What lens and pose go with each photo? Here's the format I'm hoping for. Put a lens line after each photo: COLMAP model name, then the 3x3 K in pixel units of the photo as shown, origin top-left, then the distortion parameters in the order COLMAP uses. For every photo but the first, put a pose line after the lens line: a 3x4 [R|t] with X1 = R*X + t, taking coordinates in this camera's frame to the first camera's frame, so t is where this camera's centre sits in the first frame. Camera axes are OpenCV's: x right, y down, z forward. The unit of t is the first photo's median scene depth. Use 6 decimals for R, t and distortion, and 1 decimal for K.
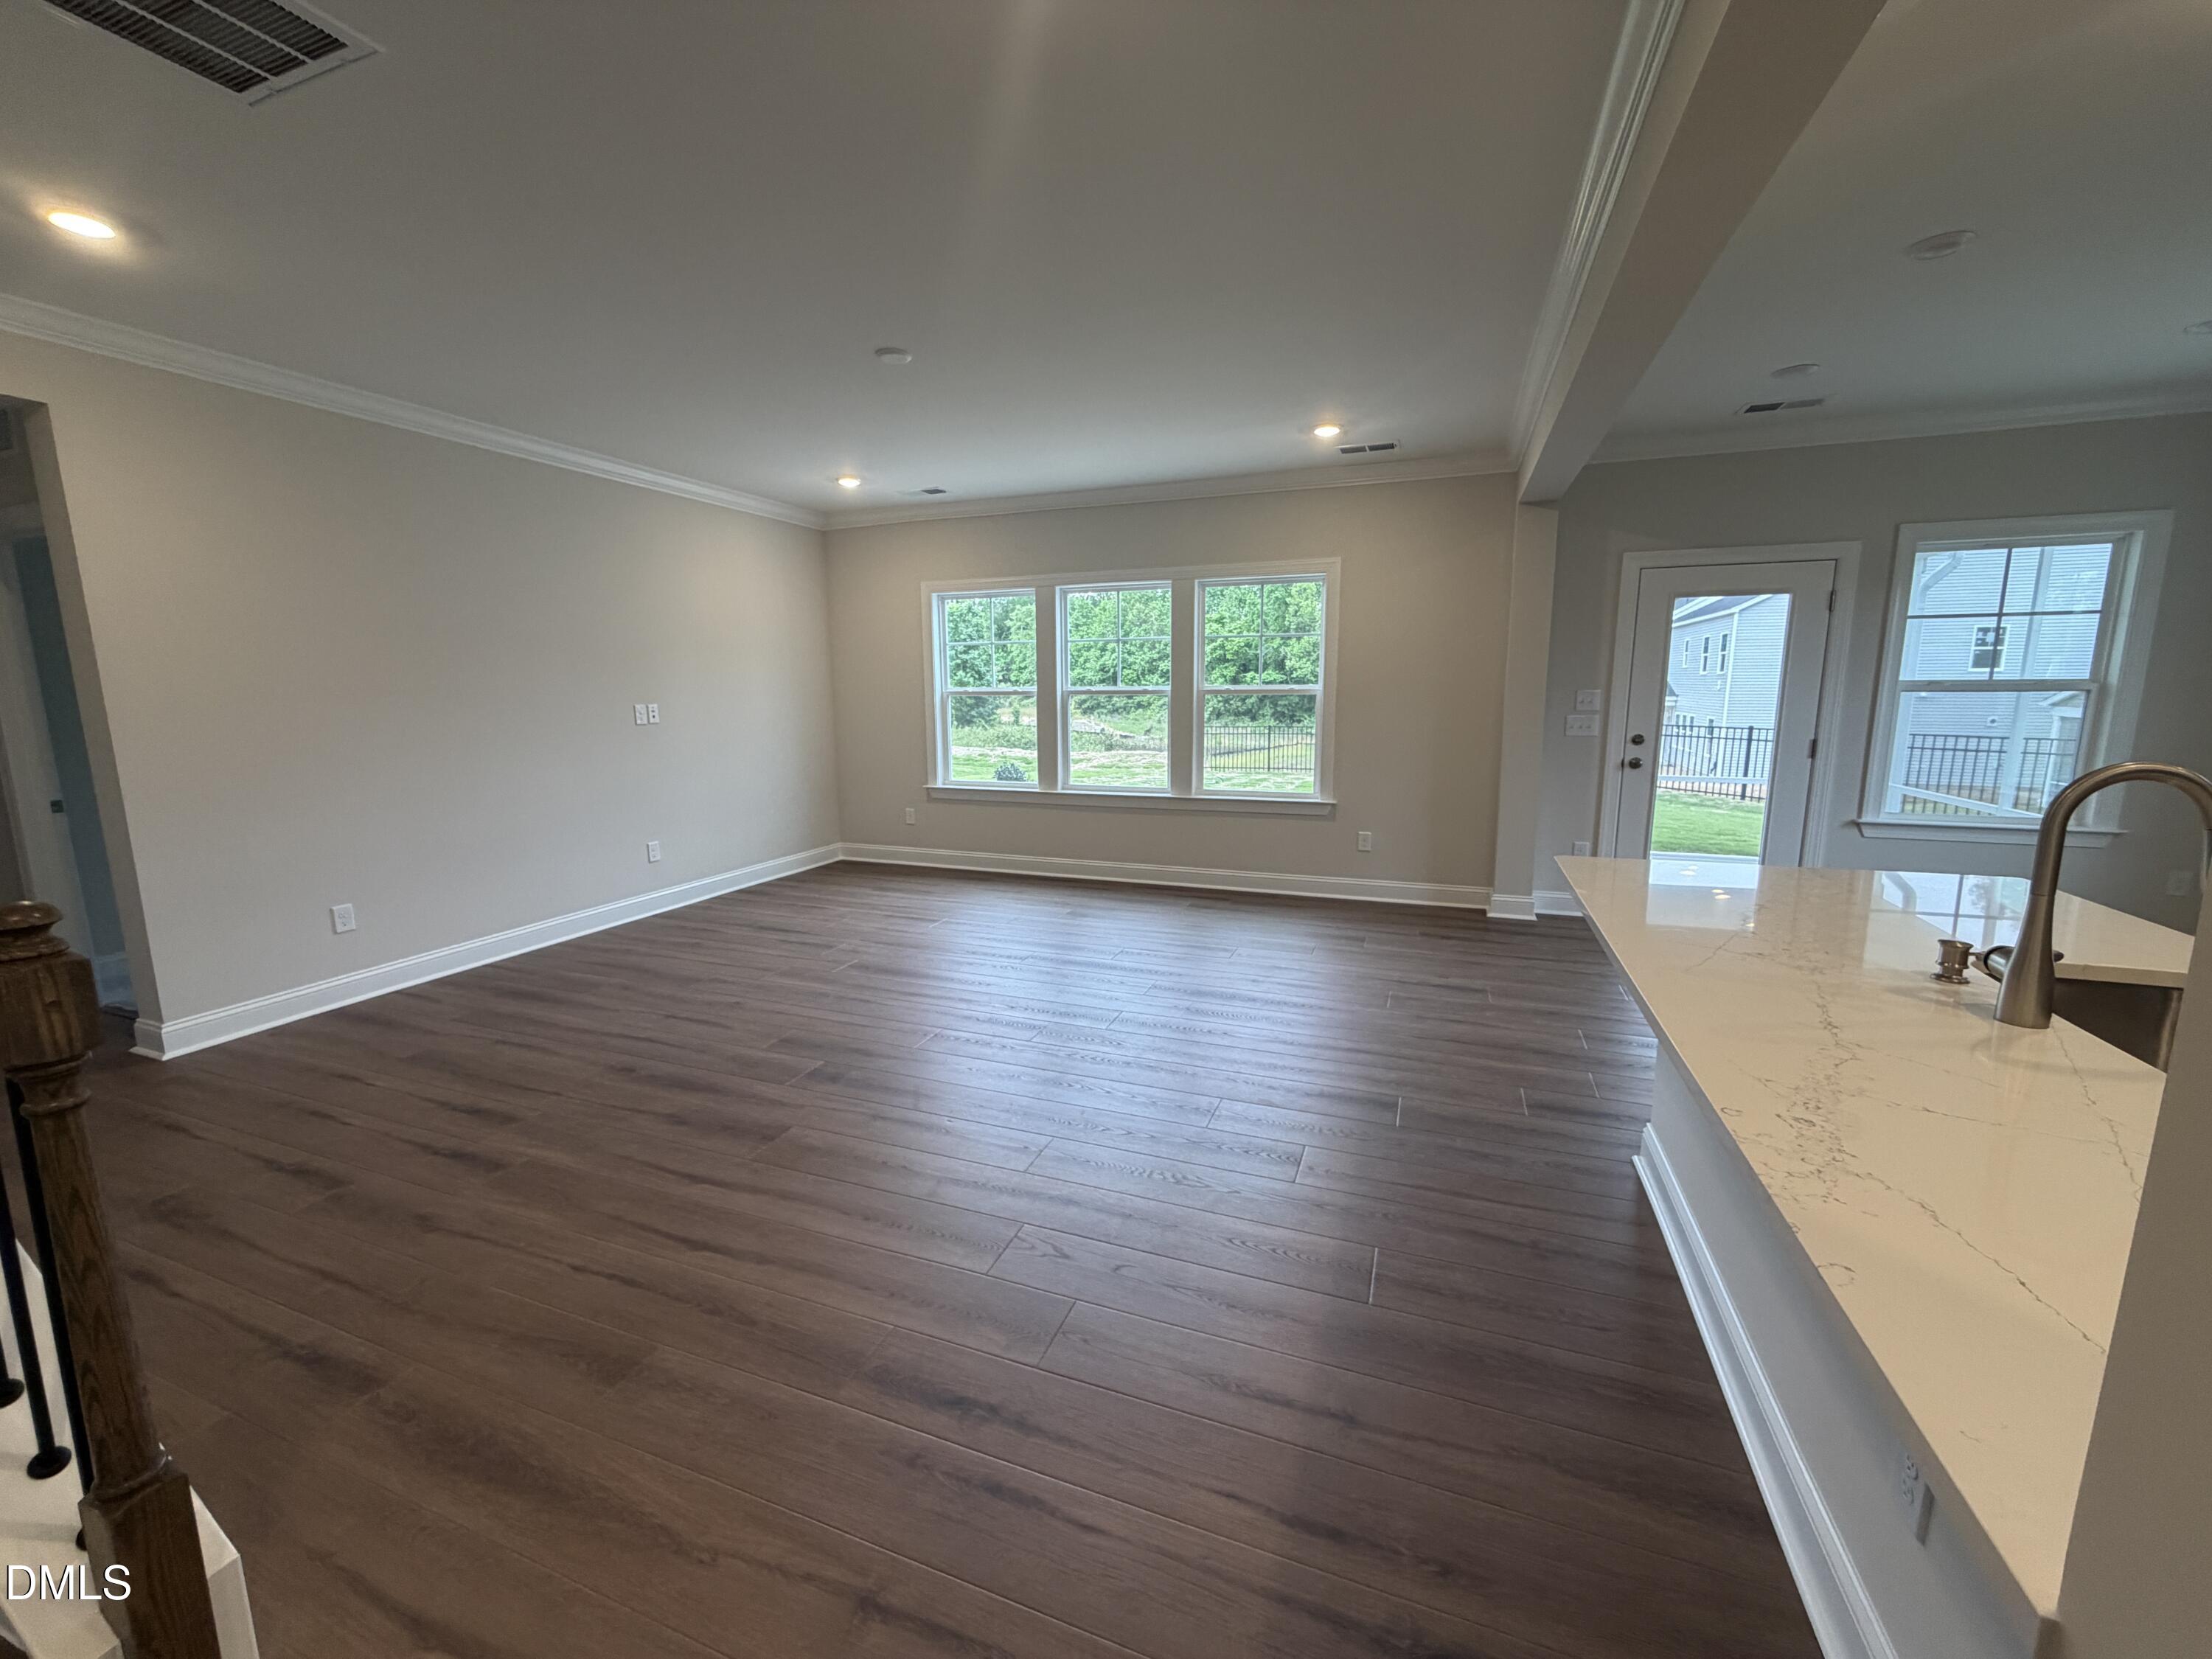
lens RADIAL K [[882.1, 0, 1104.0], [0, 882.1, 822.0], [0, 0, 1]] dist [-0.000409, -0.000024]
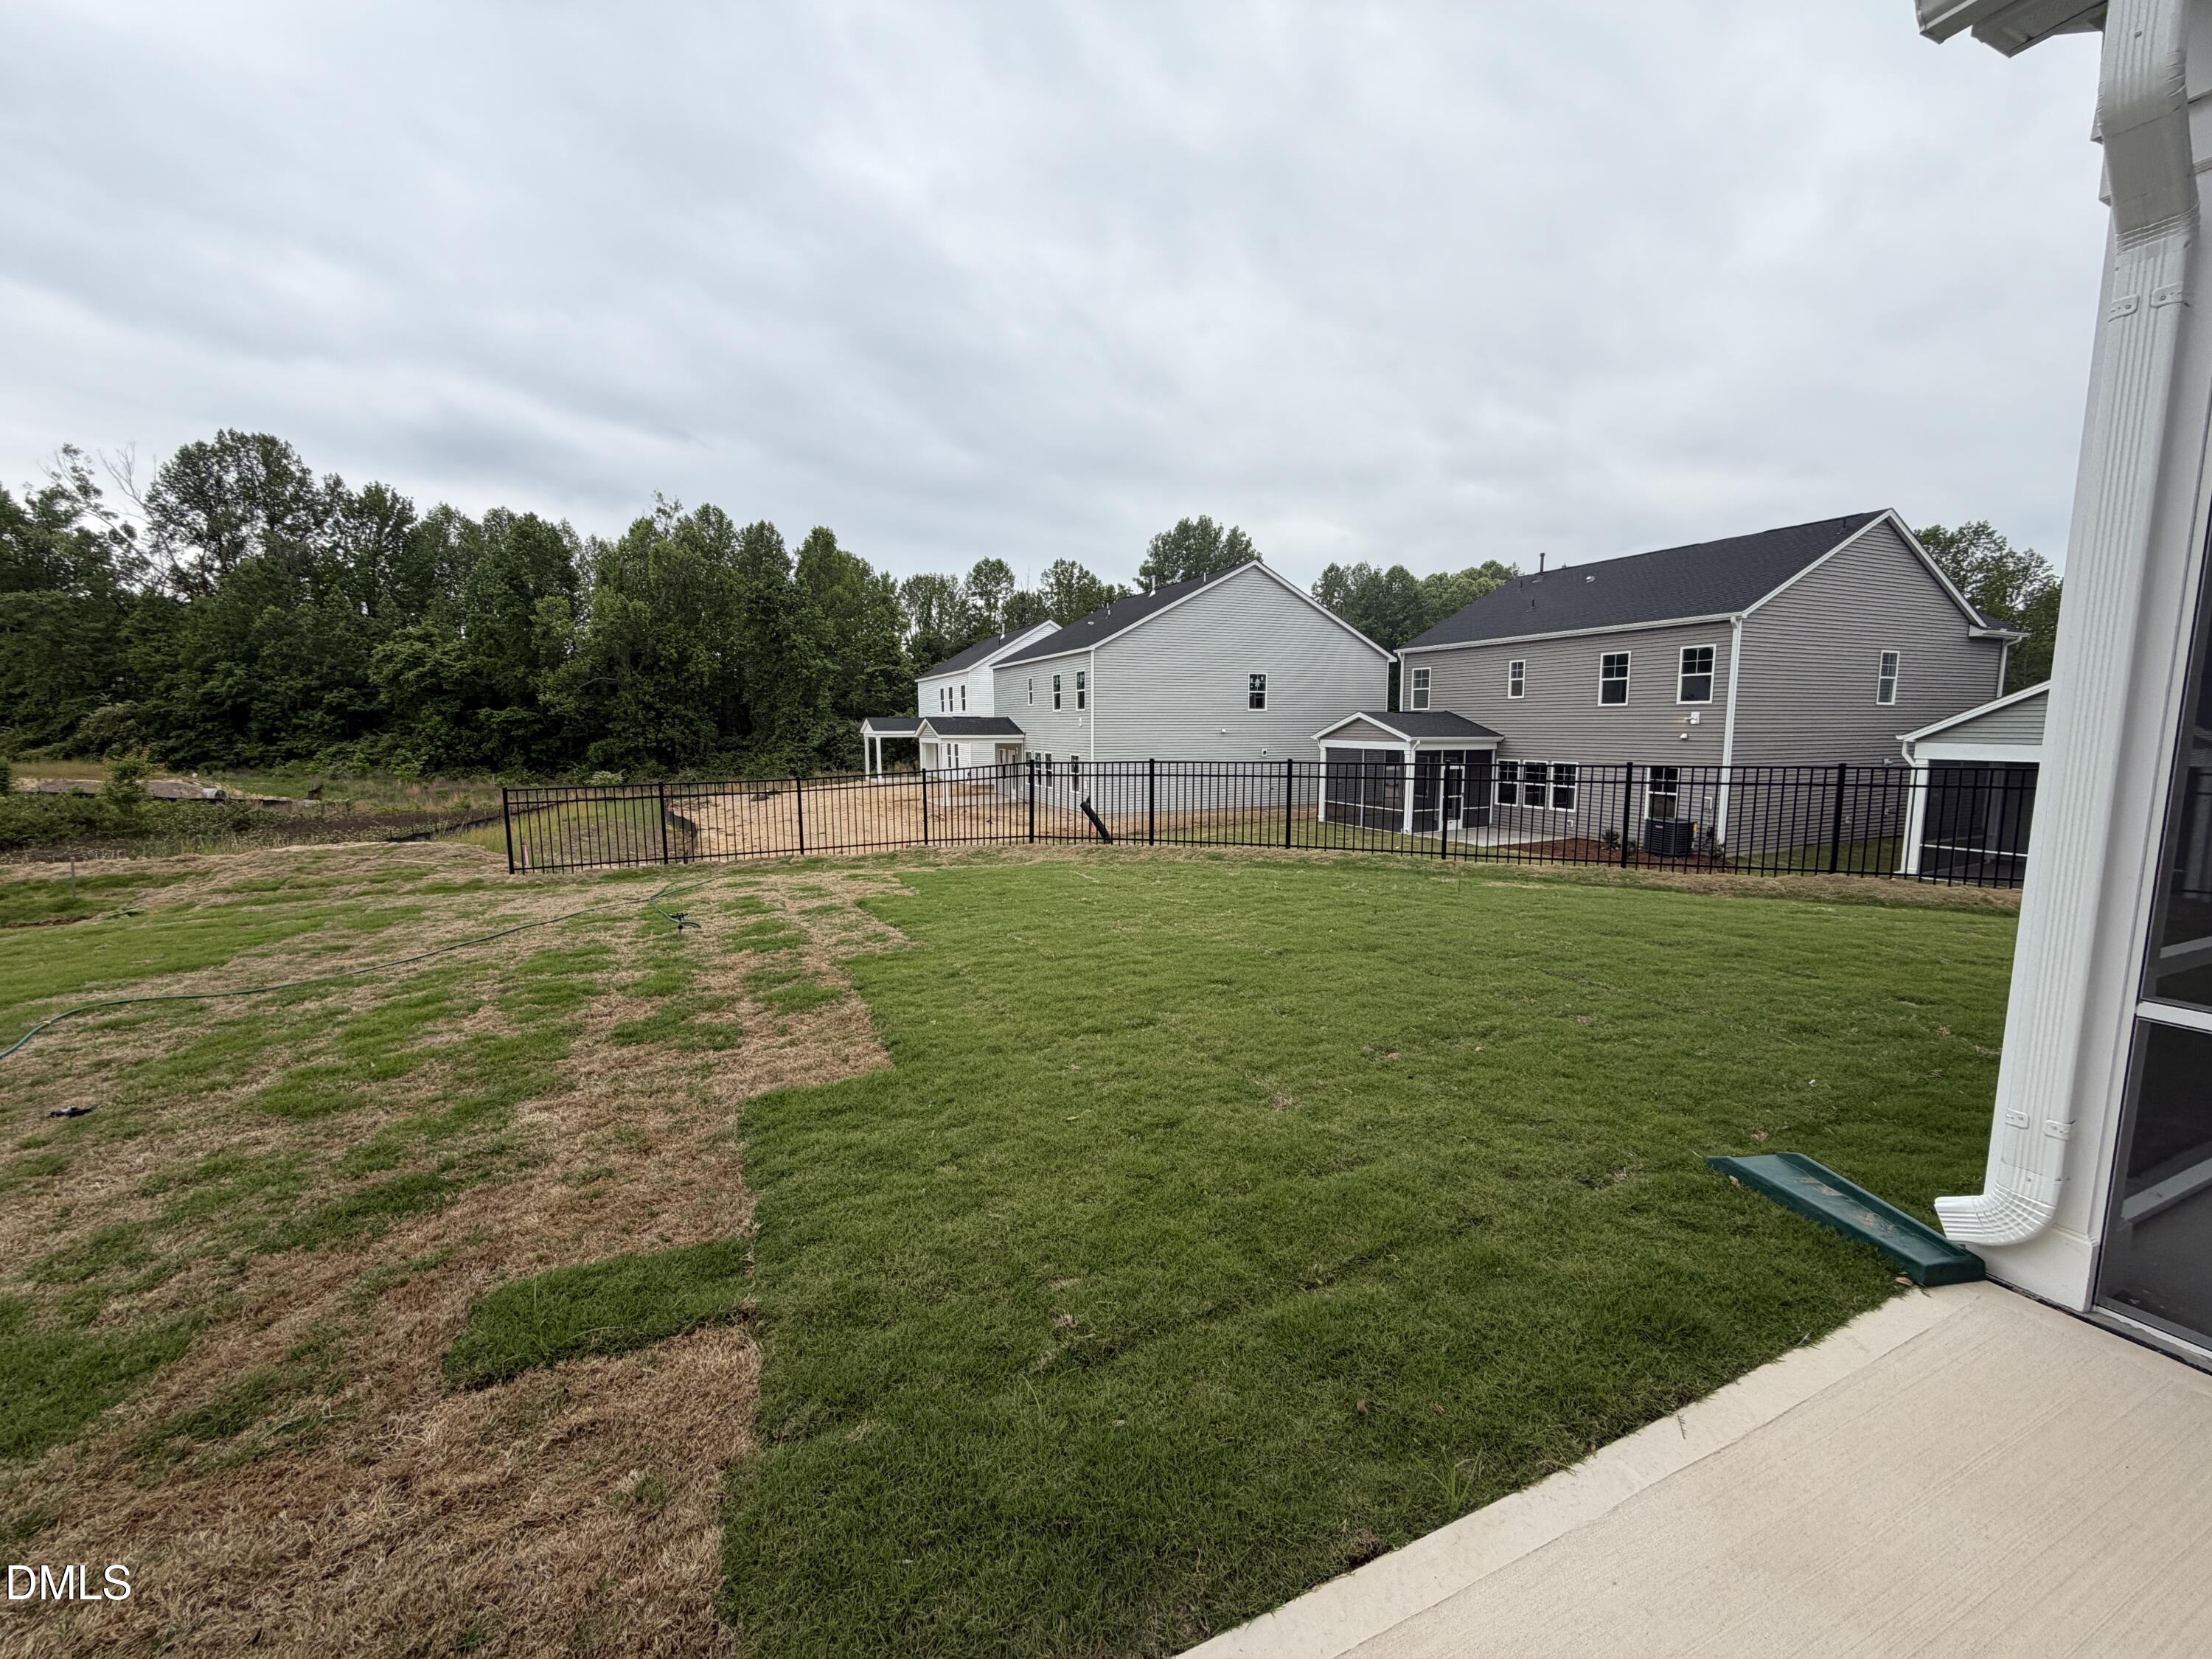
lens RADIAL K [[882.1, 0, 1106.3], [0, 882.1, 834.1], [0, 0, 1]] dist [-0.000409, -0.000024]
pose [[0.704501, -0.083849, 0.704732, -0.006084], [0.107861, 0.994111, 0.010454, -0.039162], [-0.701459, 0.068648, 0.709396, 0.305784]]
